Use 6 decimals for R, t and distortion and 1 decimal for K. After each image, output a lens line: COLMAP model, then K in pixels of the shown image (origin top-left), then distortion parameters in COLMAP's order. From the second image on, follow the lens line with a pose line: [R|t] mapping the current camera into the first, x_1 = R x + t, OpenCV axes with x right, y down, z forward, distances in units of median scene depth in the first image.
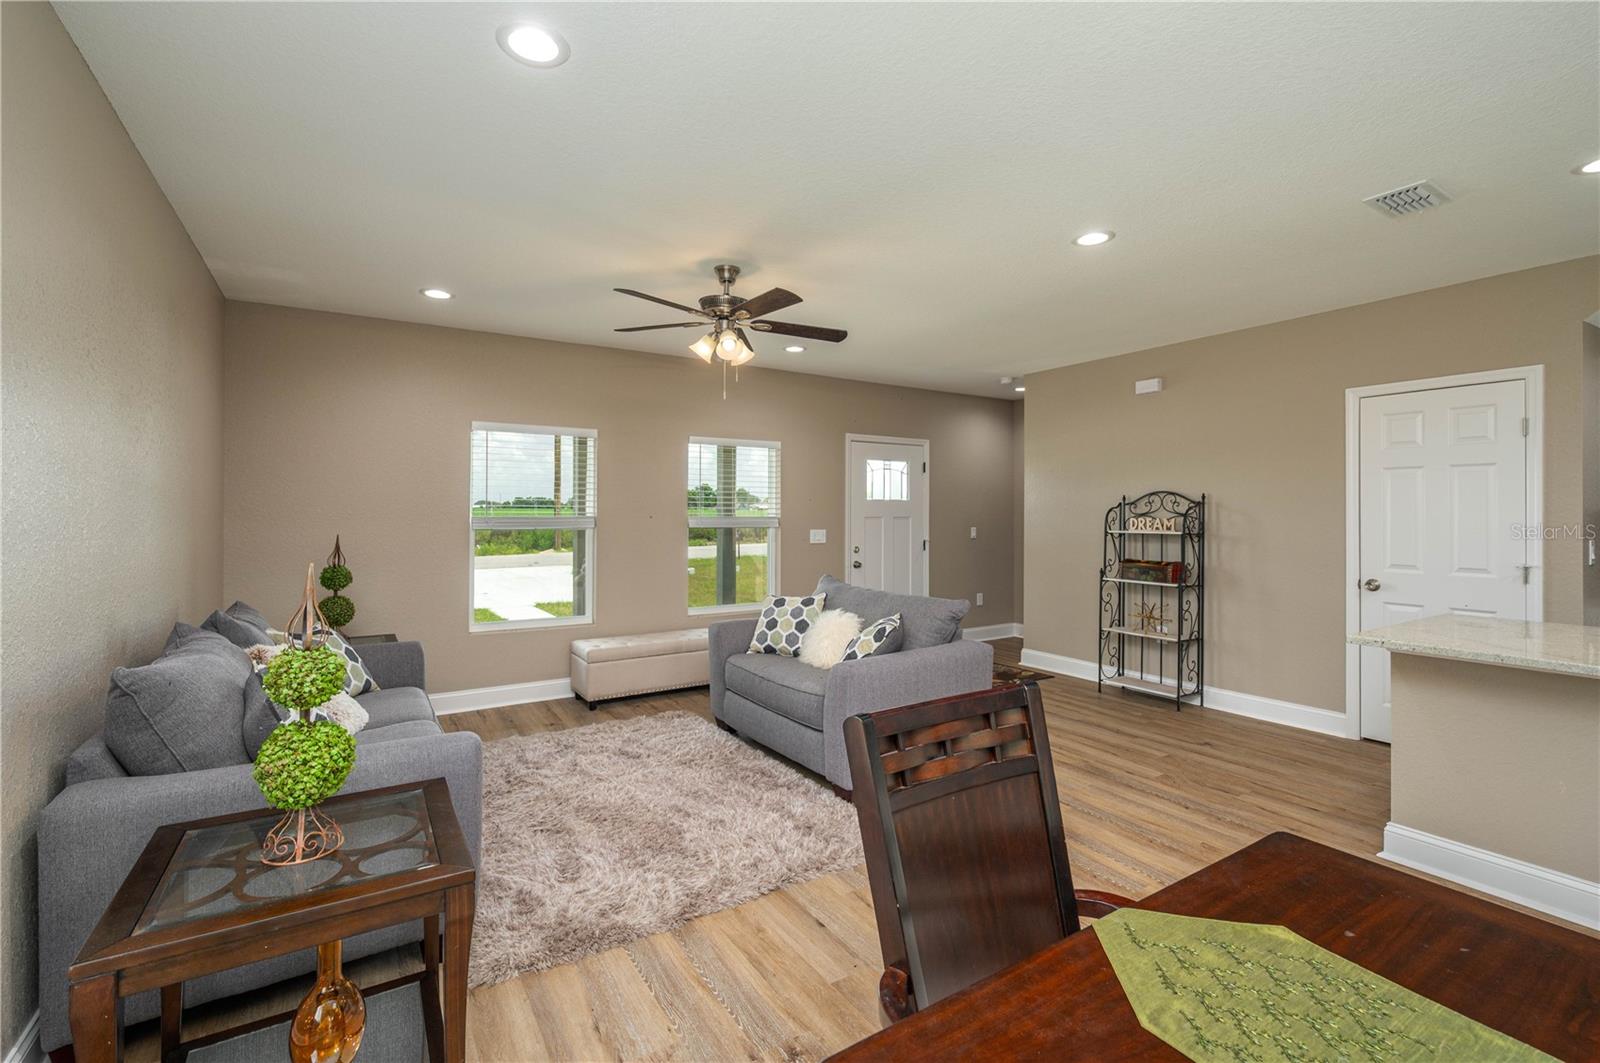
lens RADIAL K [[703.5, 0, 796.4], [0, 703.5, 523.1], [0, 0, 1]] dist [0.000323, 0.001184]
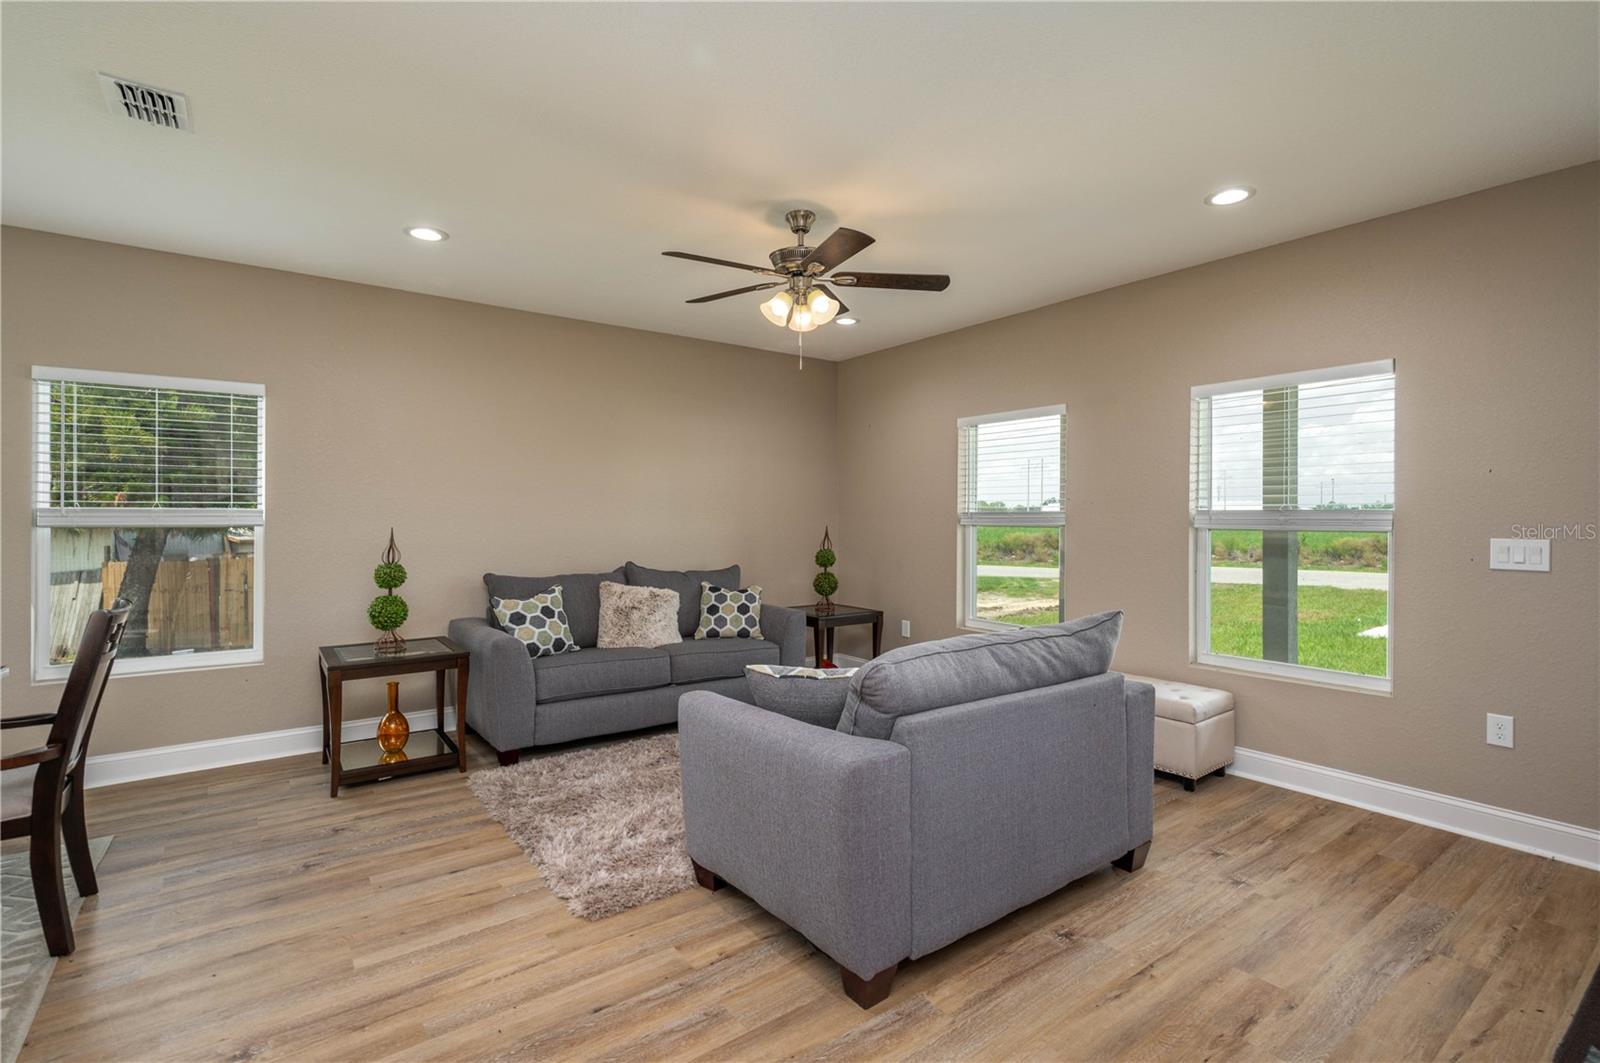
lens RADIAL K [[738.3, 0, 791.3], [0, 738.3, 520.4], [0, 0, 1]] dist [0.001424, -0.000593]
pose [[0.070937, 0.002107, -0.997479, 0.675743], [-0.014932, 0.999888, 0.001050, 0.006946], [0.997369, 0.014820, 0.070960, 0.790694]]
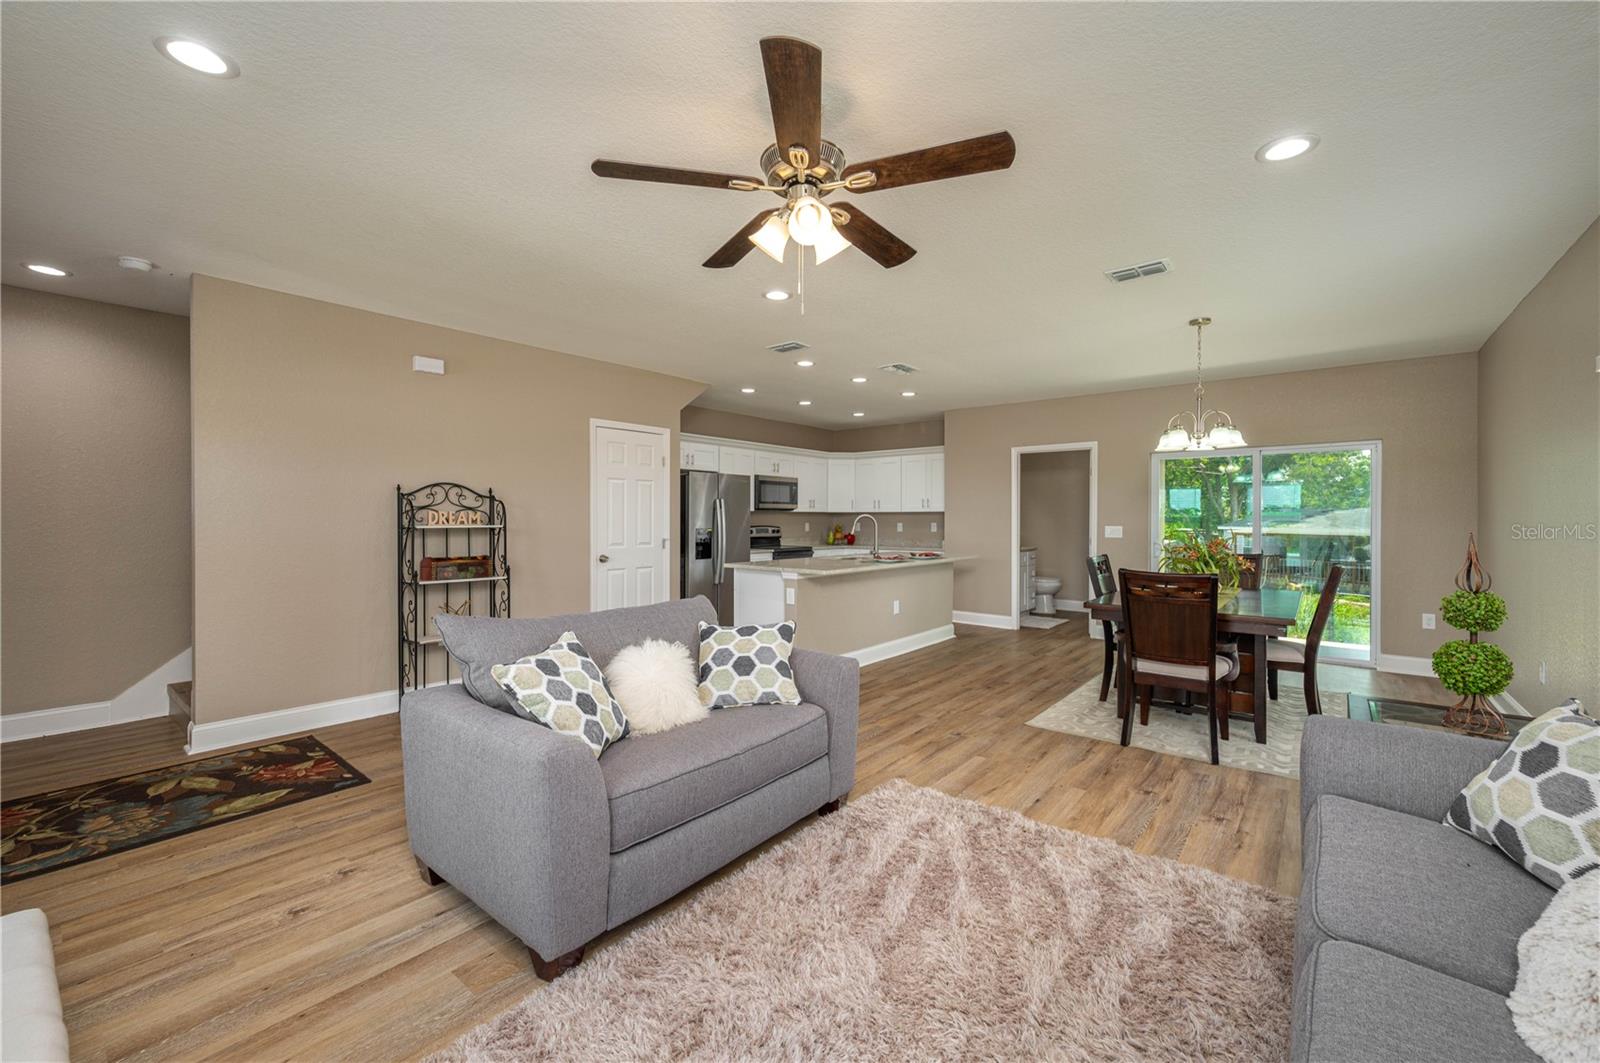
lens RADIAL K [[655.9, 0, 810.8], [0, 655.9, 524.9], [0, 0, 1]] dist [-0.000630, 0.001072]
pose [[-0.338313, -0.011789, 0.940960, -0.564700], [0.010889, 0.999806, 0.016441, 0.001832], [-0.940971, 0.015808, -0.338118, 1.019684]]
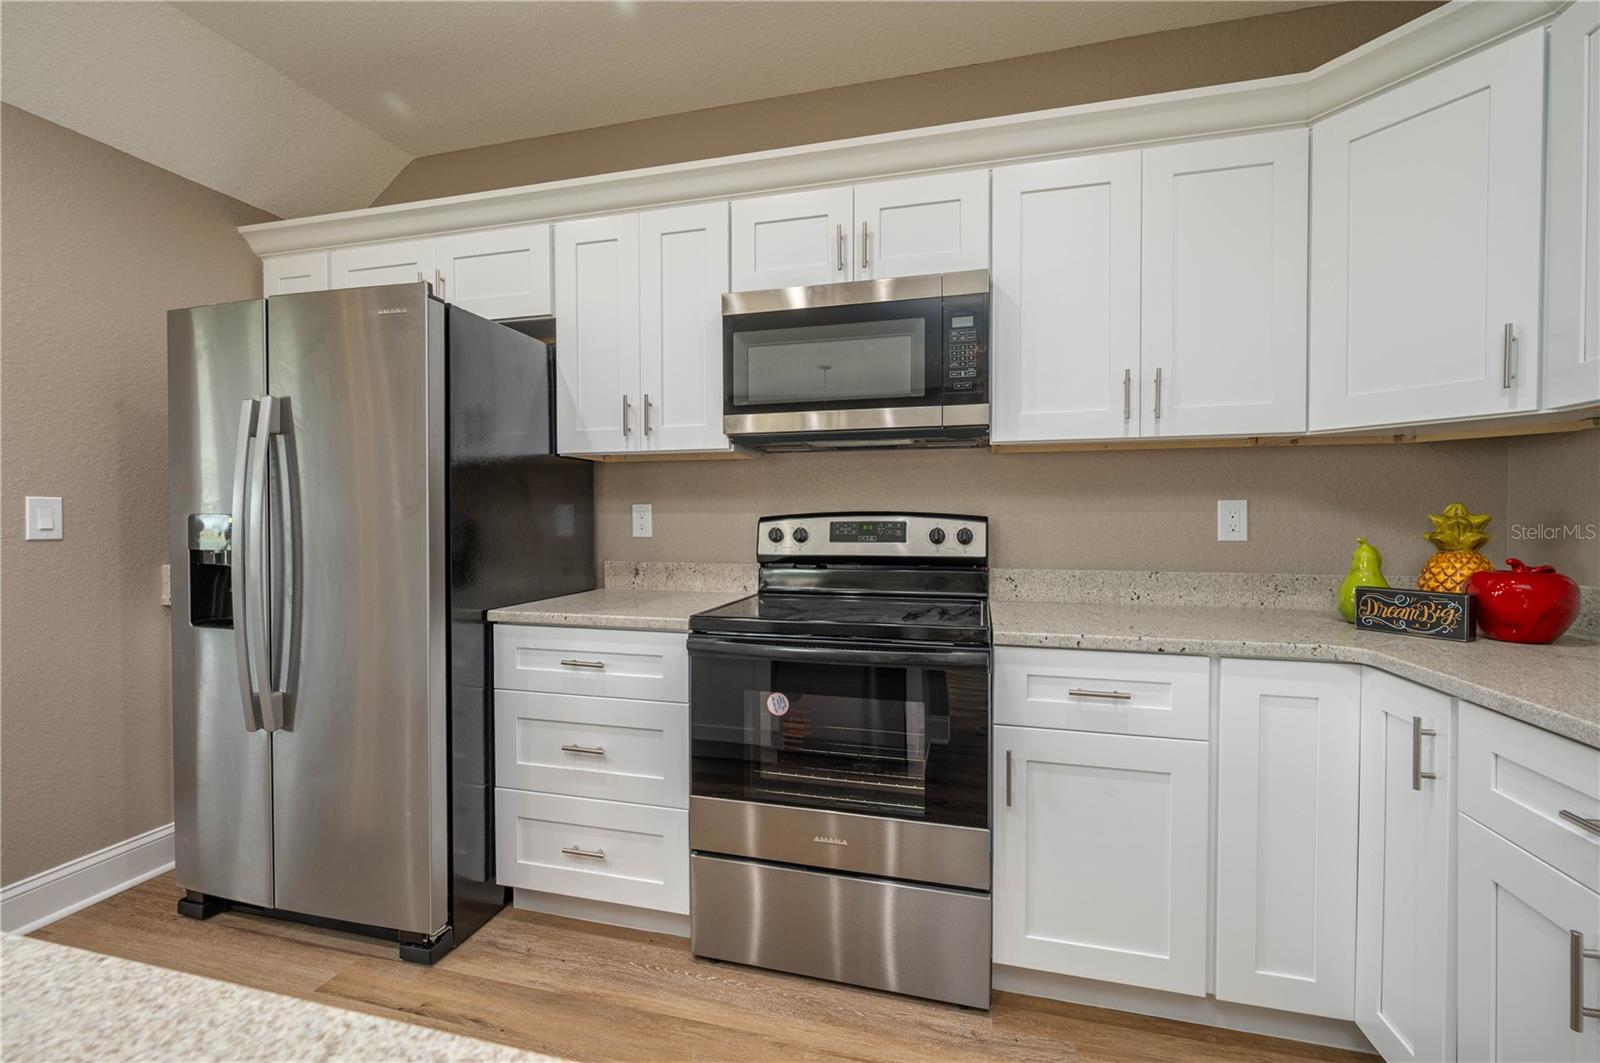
lens RADIAL K [[657.6, 0, 795.9], [0, 657.6, 522.2], [0, 0, 1]] dist [-0.025833, 0.001091]
pose [[0.733916, -0.006792, 0.679207, 1.006764], [0.012587, 0.999914, -0.003602, 0.045487], [-0.679124, 0.011193, 0.733938, 0.152815]]
